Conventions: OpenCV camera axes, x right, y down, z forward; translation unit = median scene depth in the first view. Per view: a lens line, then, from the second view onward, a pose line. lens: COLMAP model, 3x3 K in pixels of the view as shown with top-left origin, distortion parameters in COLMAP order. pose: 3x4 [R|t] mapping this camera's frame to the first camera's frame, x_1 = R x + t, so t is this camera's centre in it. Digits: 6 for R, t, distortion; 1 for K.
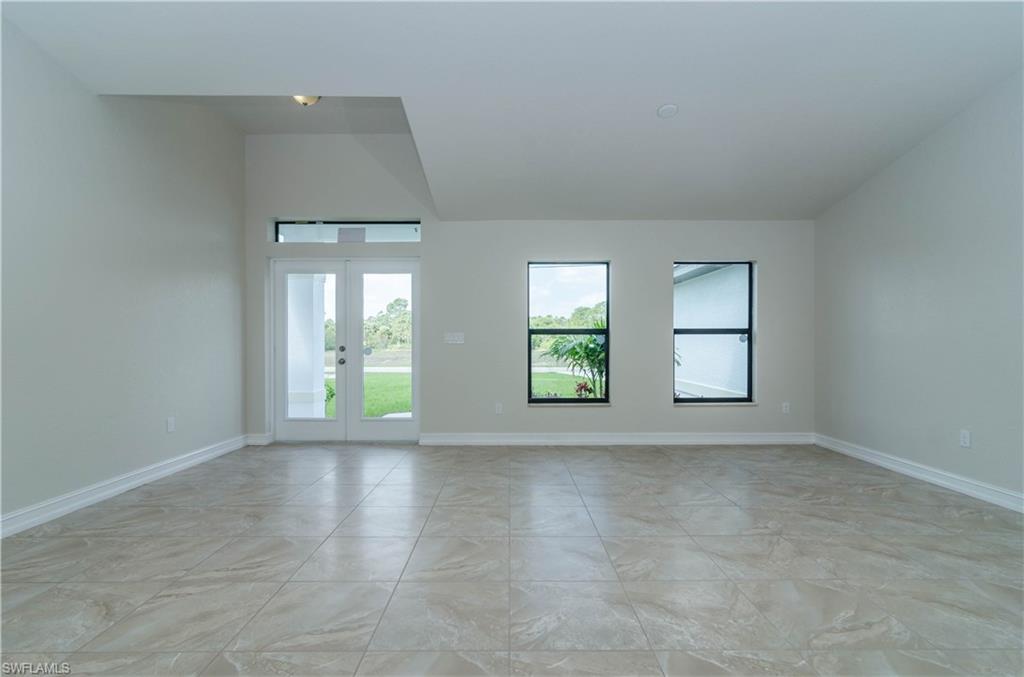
lens RADIAL K [[482.7, 0, 512.5], [0, 482.7, 340.7], [0, 0, 1]] dist [-0.000577, 0.000937]
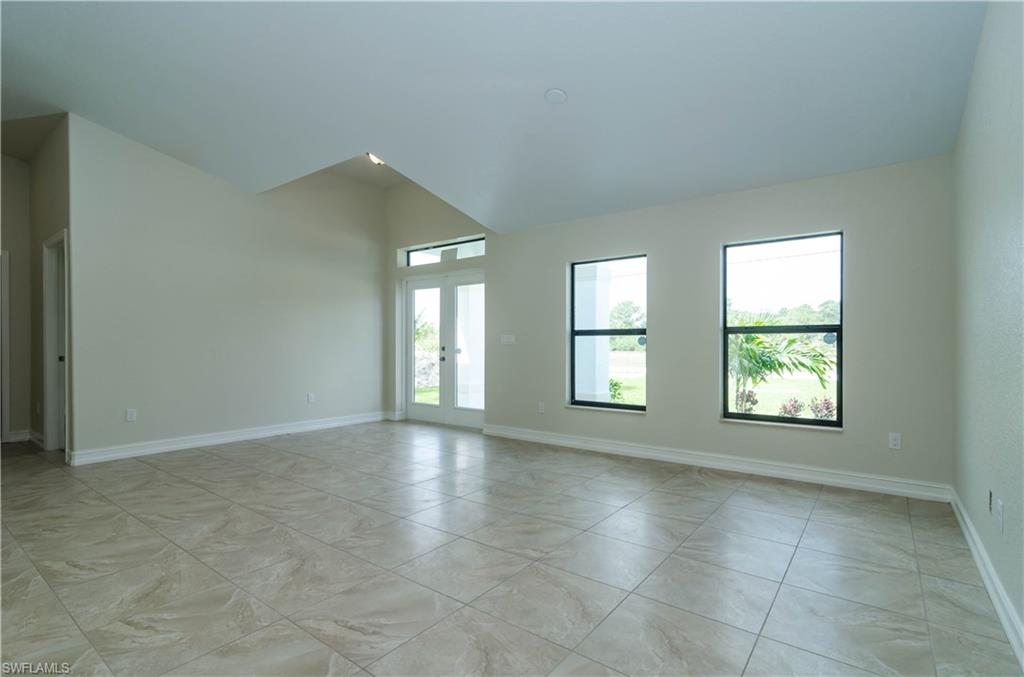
lens RADIAL K [[482.7, 0, 513.3], [0, 482.7, 342.6], [0, 0, 1]] dist [-0.000577, 0.000937]
pose [[0.795421, 0.000219, -0.606057, 0.551168], [0.001945, 0.999994, 0.002913, -0.001583], [0.606054, -0.003496, 0.795416, 0.139044]]
